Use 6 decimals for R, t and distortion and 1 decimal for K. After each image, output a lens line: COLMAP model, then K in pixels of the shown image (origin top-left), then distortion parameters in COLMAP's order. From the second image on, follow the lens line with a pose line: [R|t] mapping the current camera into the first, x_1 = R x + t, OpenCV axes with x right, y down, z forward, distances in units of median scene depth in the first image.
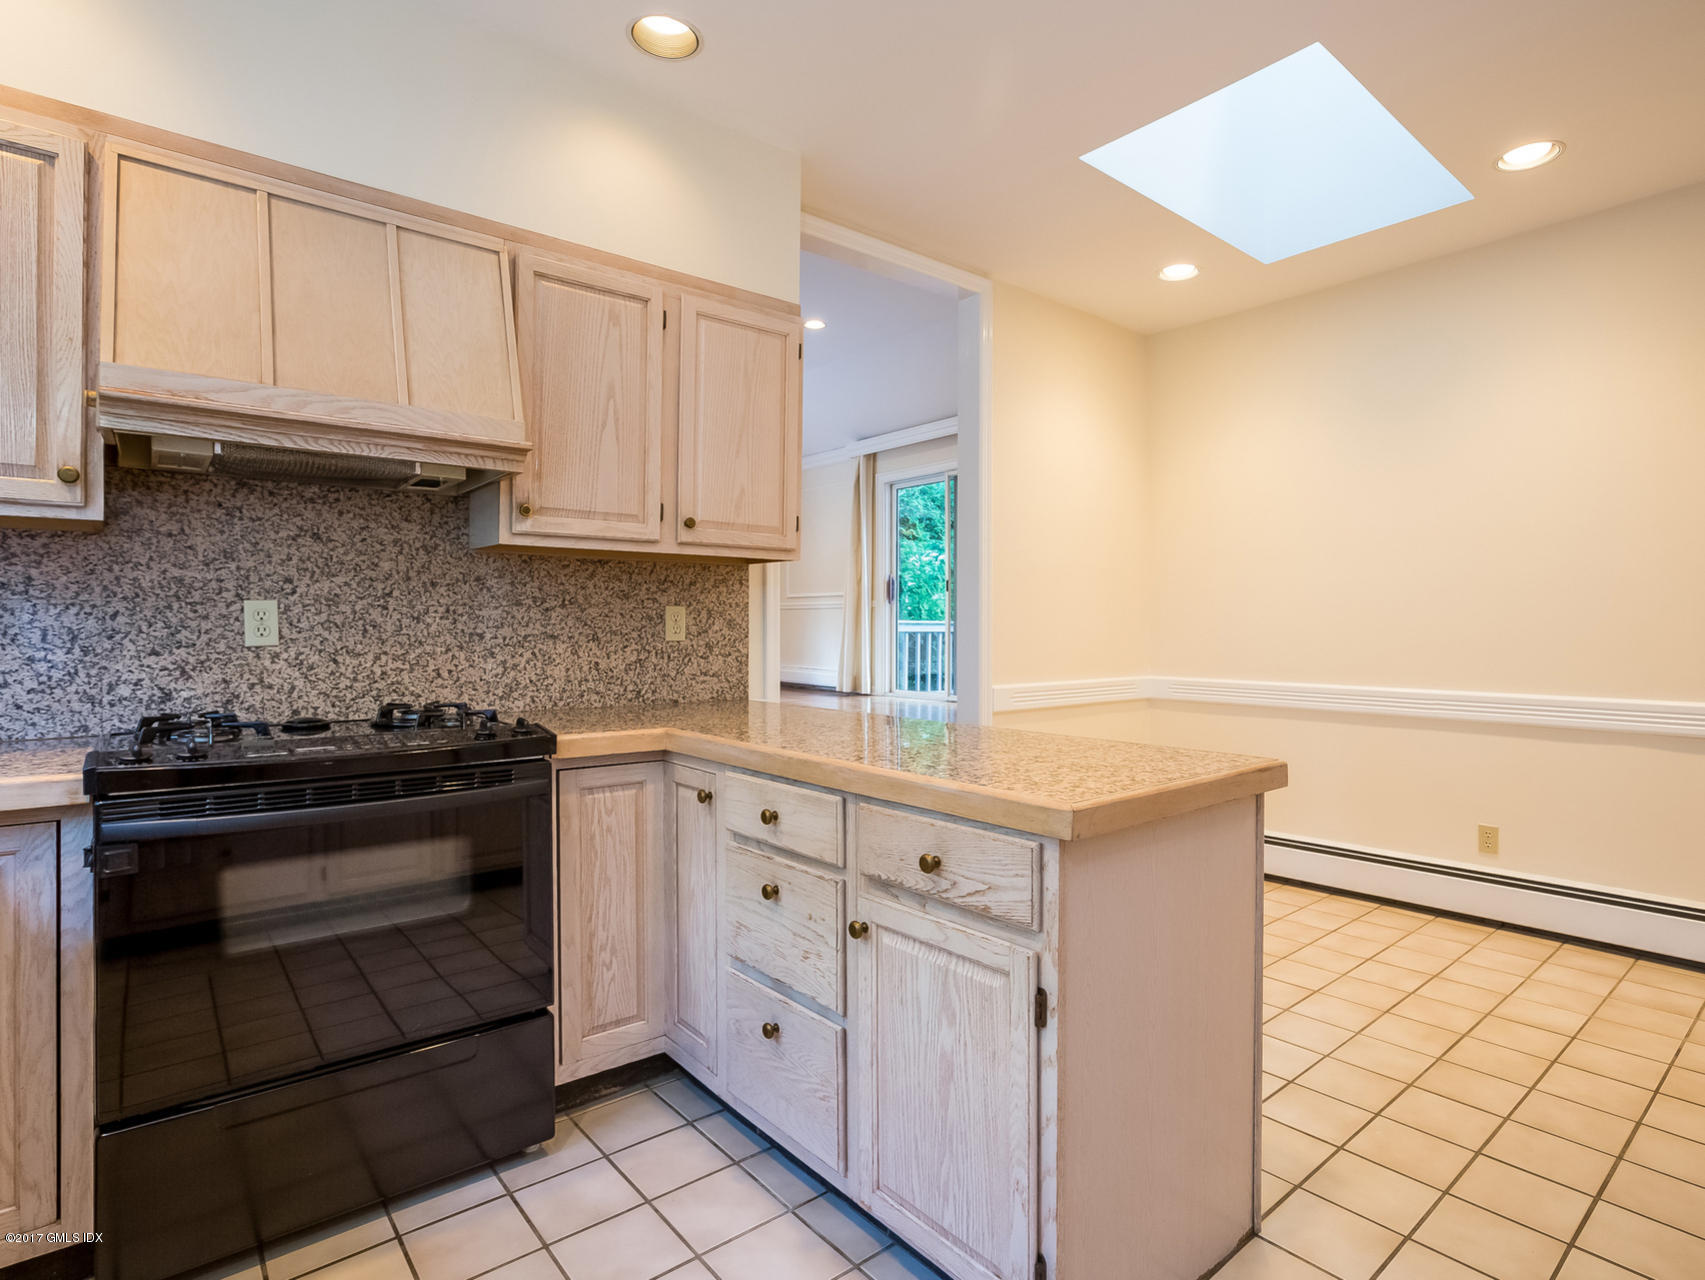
lens RADIAL K [[895.8, 0, 855.5], [0, 895.8, 623.5], [0, 0, 1]] dist [-0.006107, 0.002137]
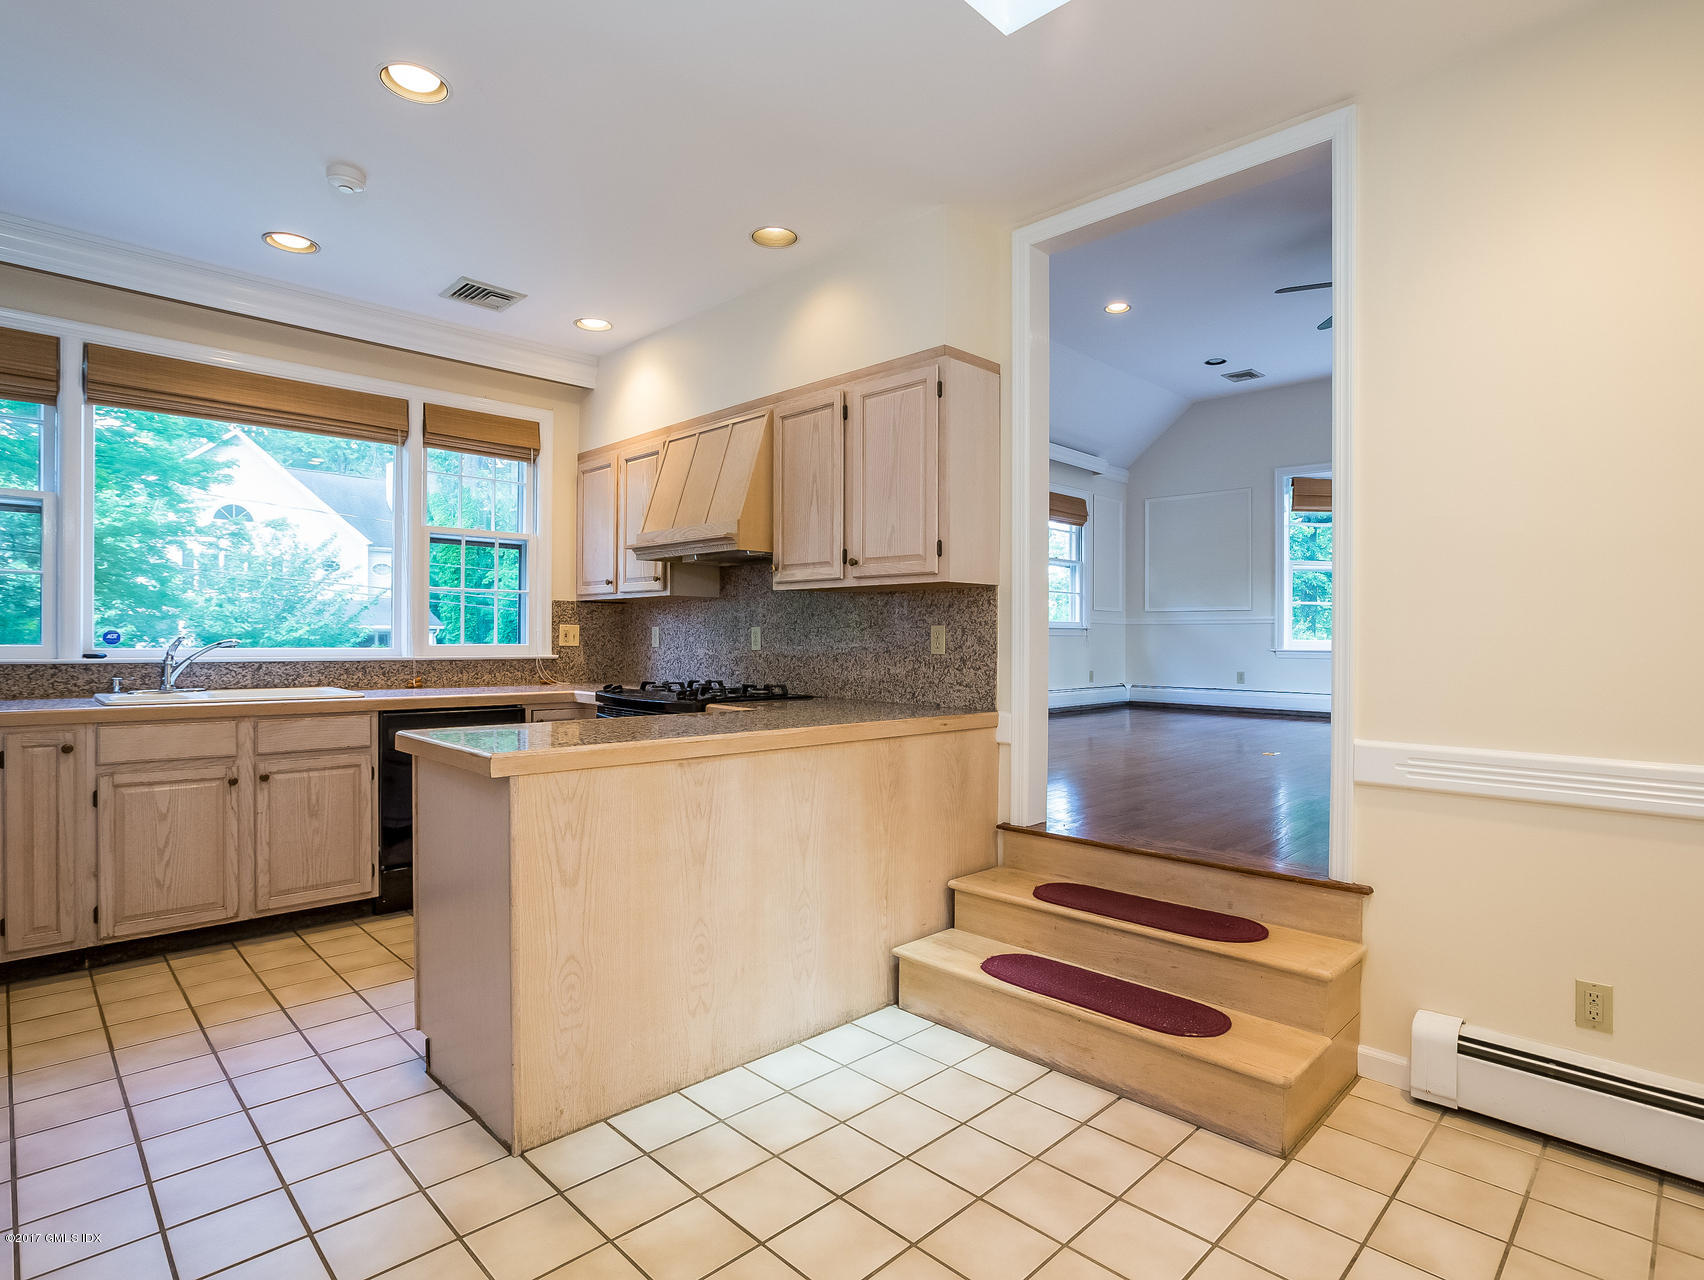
lens RADIAL K [[895.3, 0, 859.6], [0, 895.3, 645.5], [0, 0, 1]] dist [-0.006107, 0.002137]
pose [[0.104019, 0.004409, -0.994566, 0.968819], [-0.008329, 0.999959, 0.003562, 0.004220], [0.994540, 0.007914, 0.104051, 0.763180]]
